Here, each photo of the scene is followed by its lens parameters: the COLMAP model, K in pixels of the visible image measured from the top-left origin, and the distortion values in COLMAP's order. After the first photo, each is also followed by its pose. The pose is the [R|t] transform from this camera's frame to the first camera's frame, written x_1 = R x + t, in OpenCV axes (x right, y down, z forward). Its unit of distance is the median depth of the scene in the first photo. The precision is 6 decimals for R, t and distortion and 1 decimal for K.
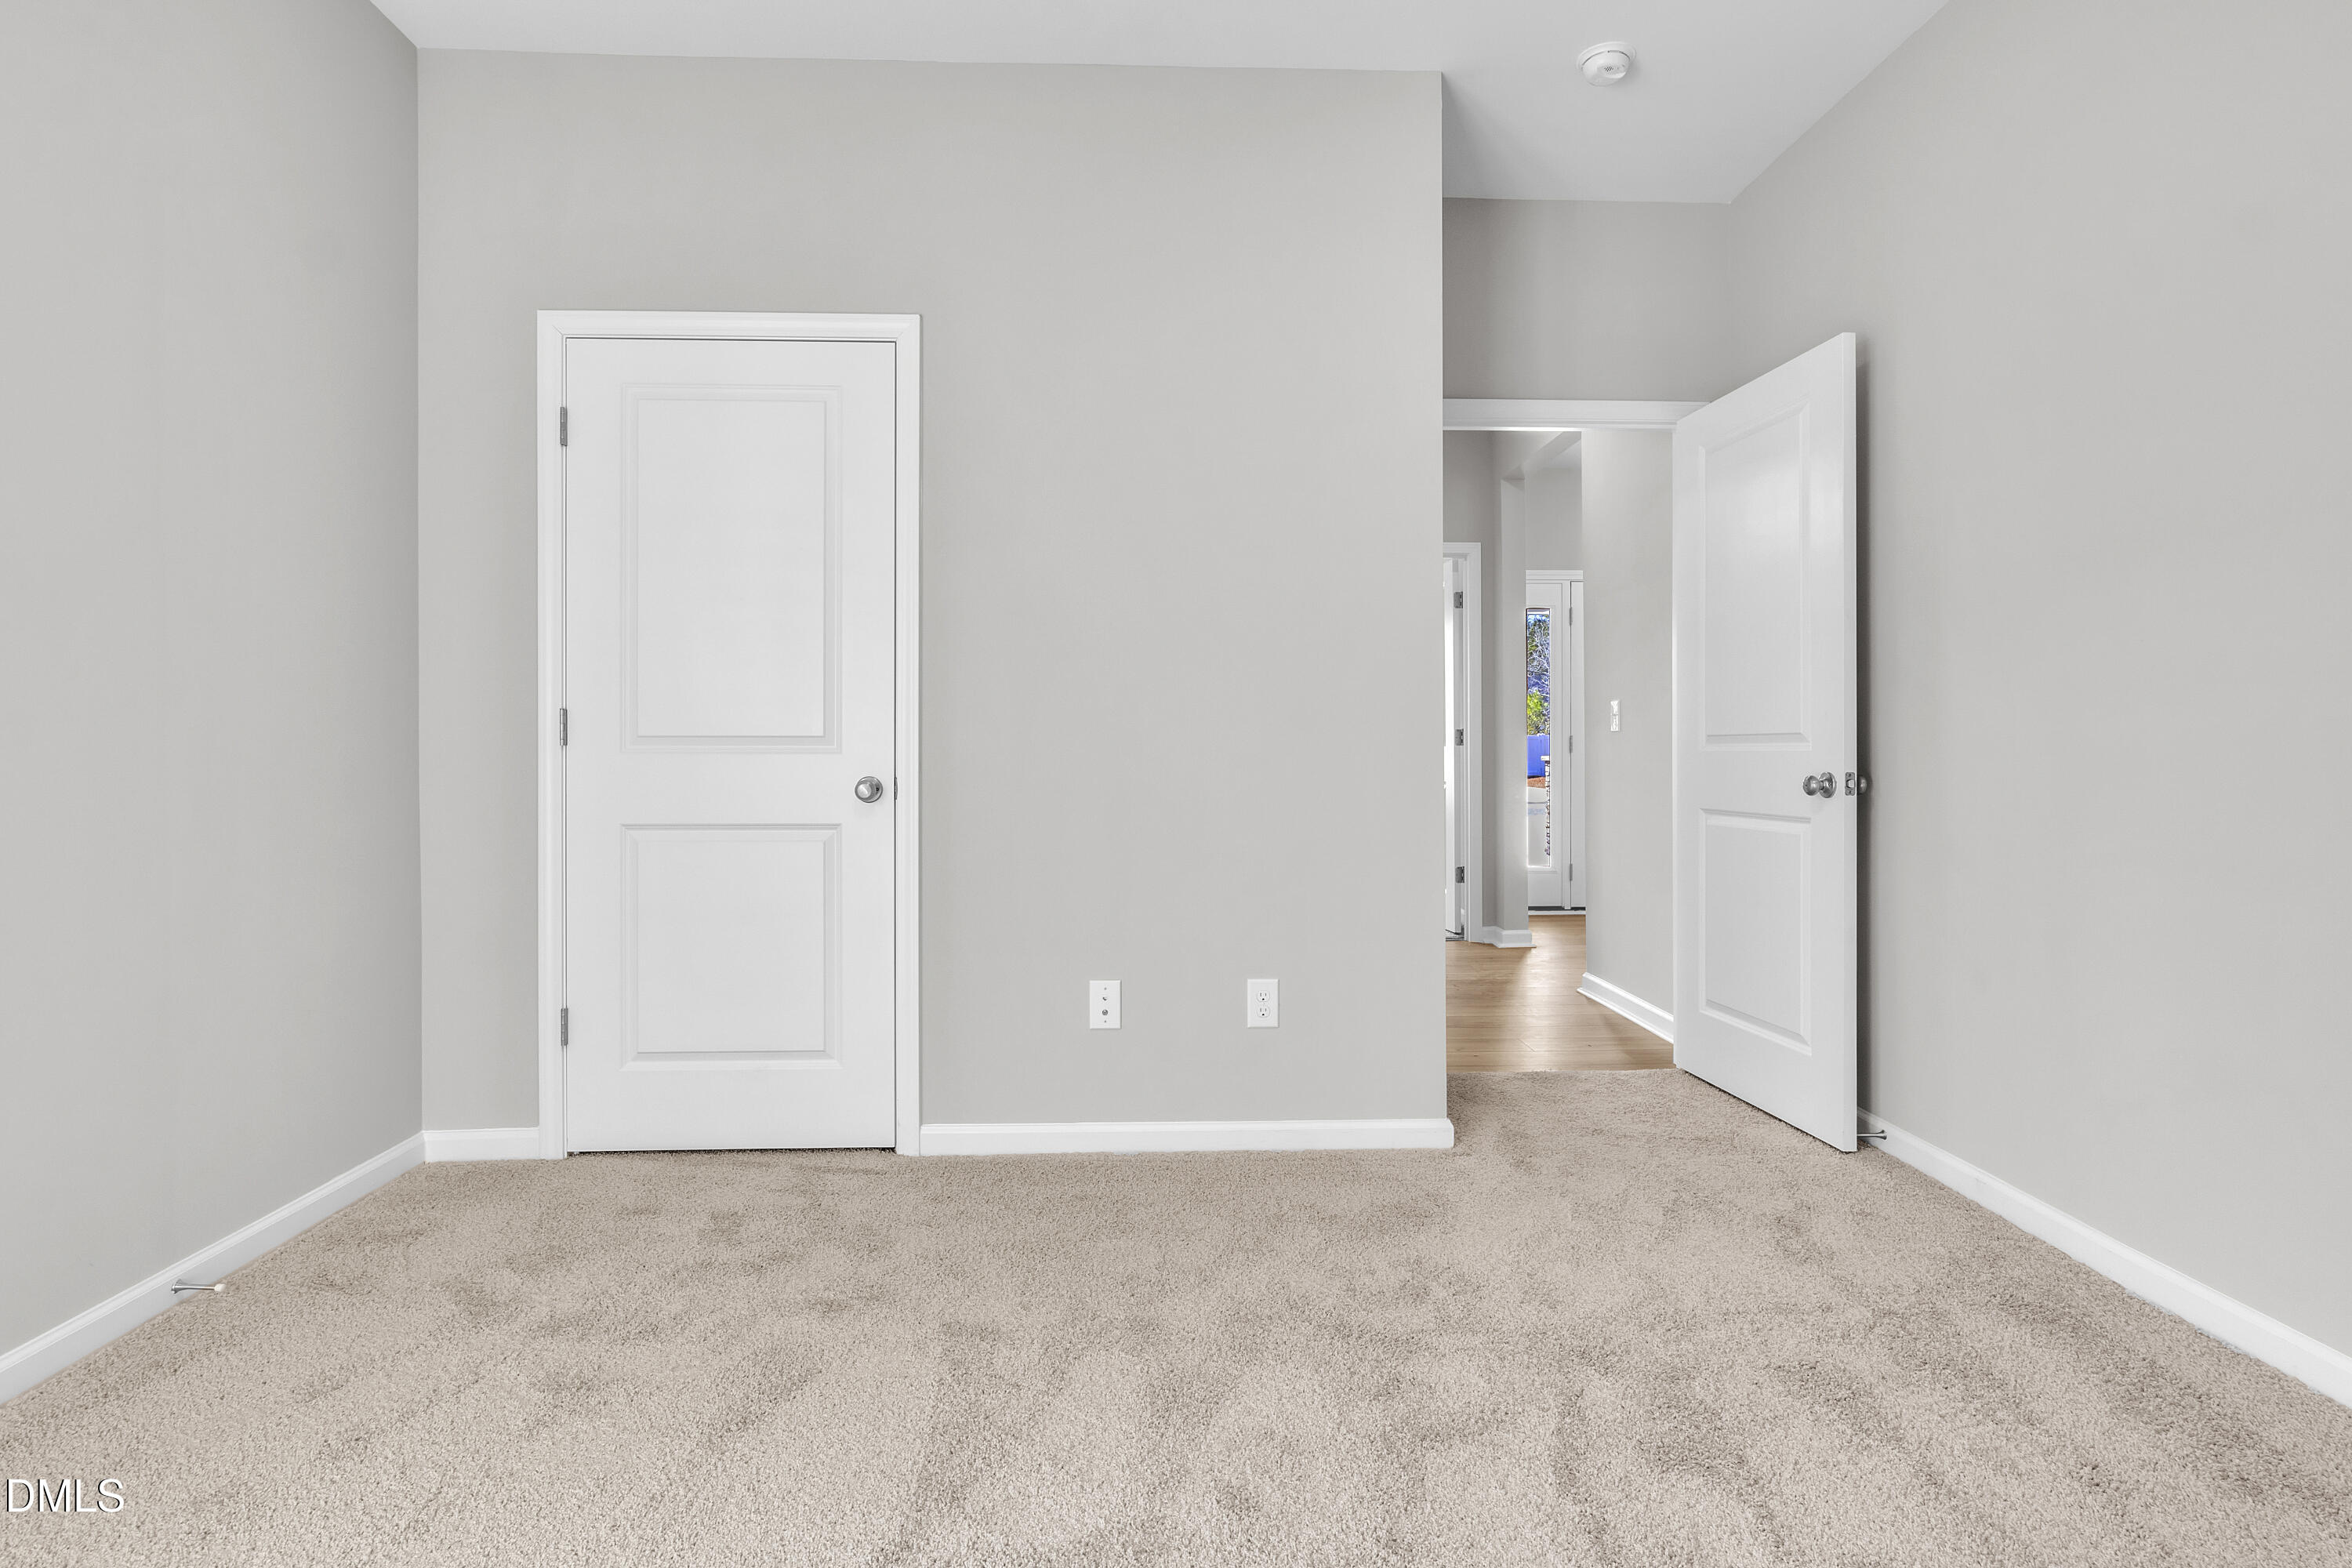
lens RADIAL K [[1210.3, 0, 1166.6], [0, 1210.3, 756.9], [0, 0, 1]] dist [-0.016313, 0.001426]
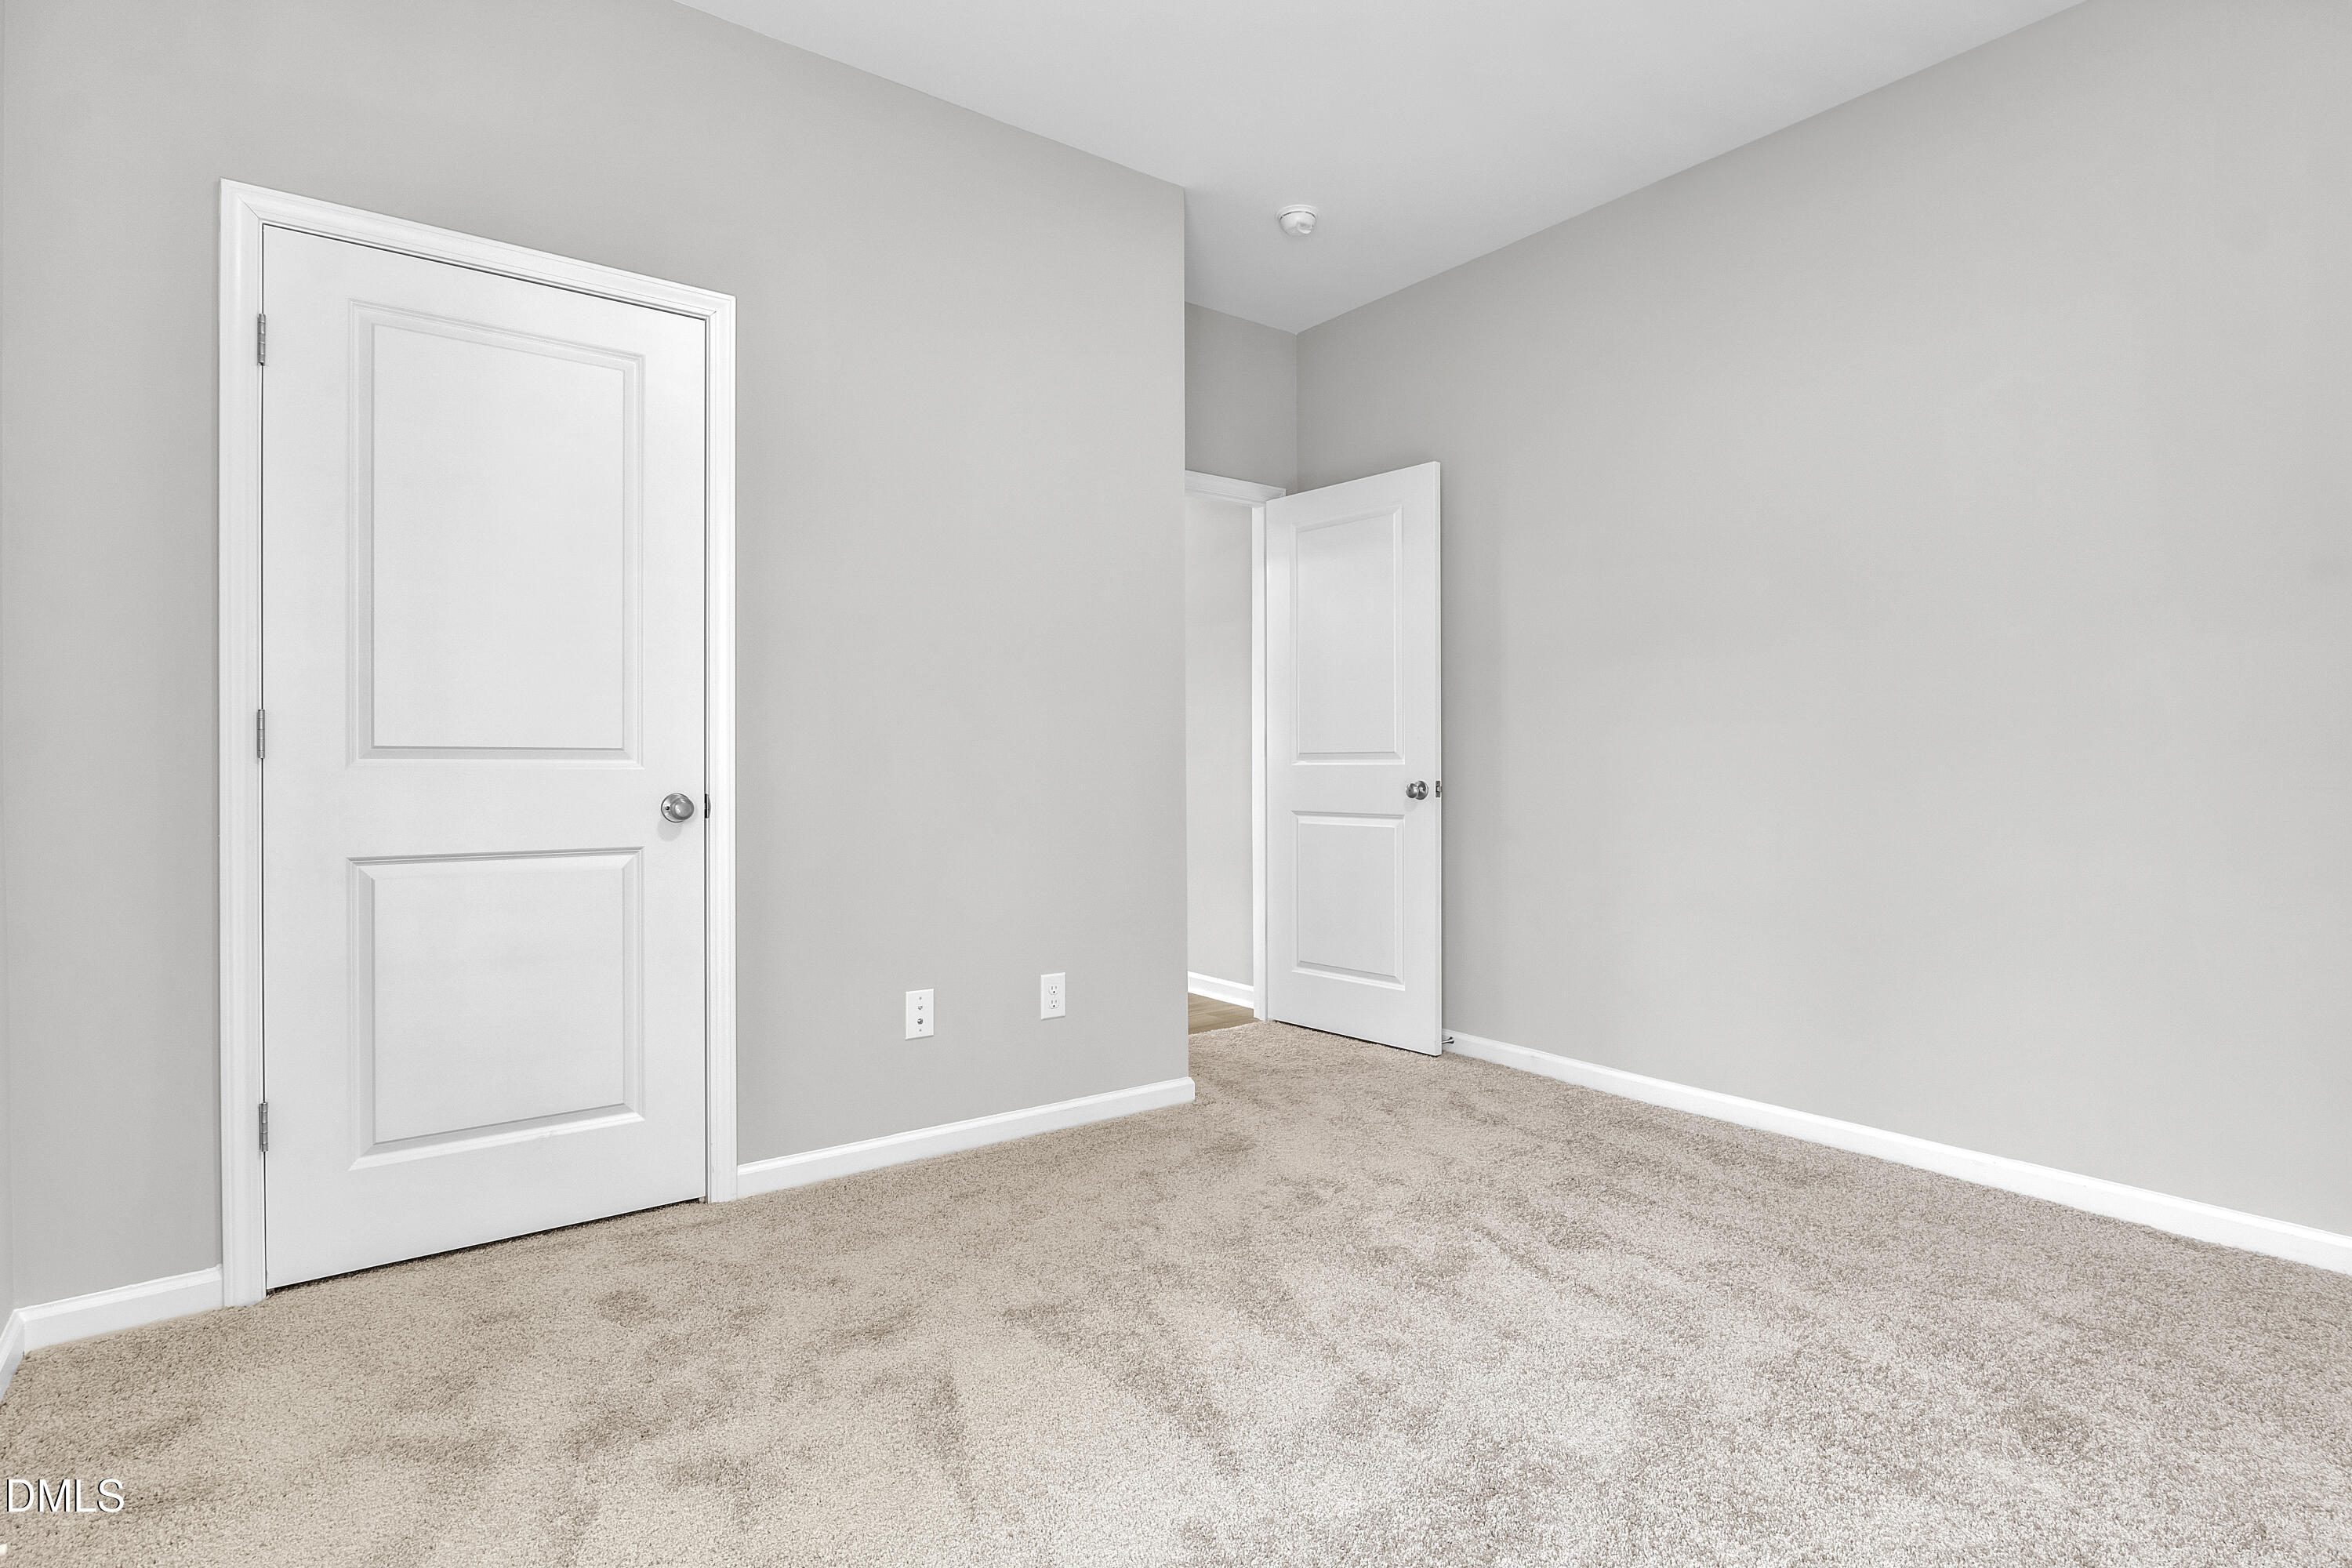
lens RADIAL K [[1195.3, 0, 1182.2], [0, 1195.3, 779.0], [0, 0, 1]] dist [-0.013262, 0.001805]
pose [[0.816642, -0.006618, 0.577107, -0.461299], [0.006957, 0.999974, 0.001622, 0.006901], [-0.577103, 0.002690, 0.816667, 0.051137]]
